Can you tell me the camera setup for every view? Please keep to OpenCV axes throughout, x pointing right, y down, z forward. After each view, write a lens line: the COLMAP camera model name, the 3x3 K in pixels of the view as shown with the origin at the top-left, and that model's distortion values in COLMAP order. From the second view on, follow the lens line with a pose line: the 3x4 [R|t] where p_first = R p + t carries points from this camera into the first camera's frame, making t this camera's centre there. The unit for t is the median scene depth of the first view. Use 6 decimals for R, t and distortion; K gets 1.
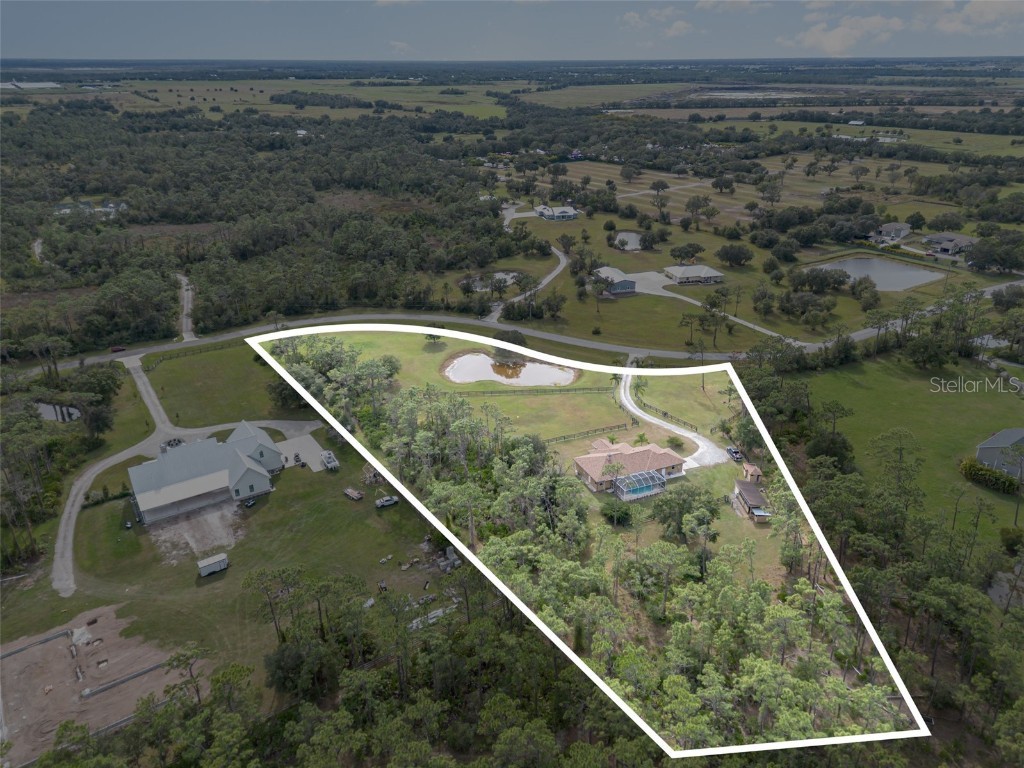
lens RADIAL K [[734.9, 0, 512.2], [0, 734.9, 384.7], [0, 0, 1]] dist [0.027011, -0.003386]
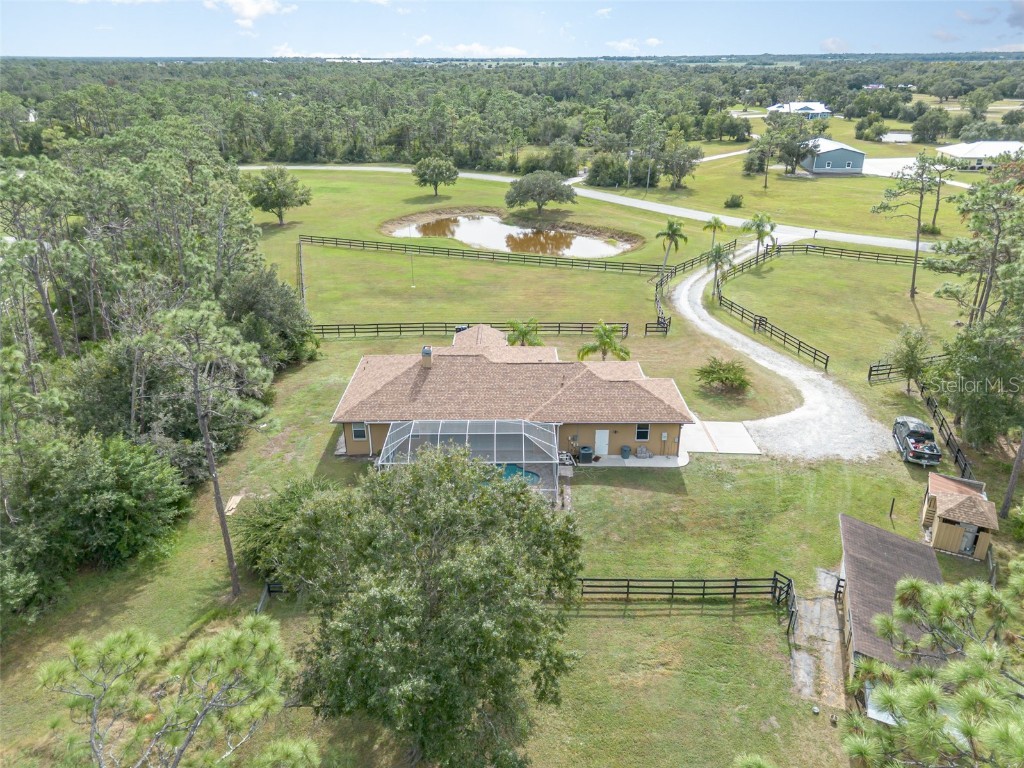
lens RADIAL K [[734.9, 0, 511.7], [0, 734.9, 381.8], [0, 0, 1]] dist [0.027011, -0.003386]
pose [[0.921426, 0.153095, -0.357121, 0.250235], [-0.149788, 0.988023, 0.037081, 0.081903], [0.358520, 0.019325, 0.933322, 0.652799]]
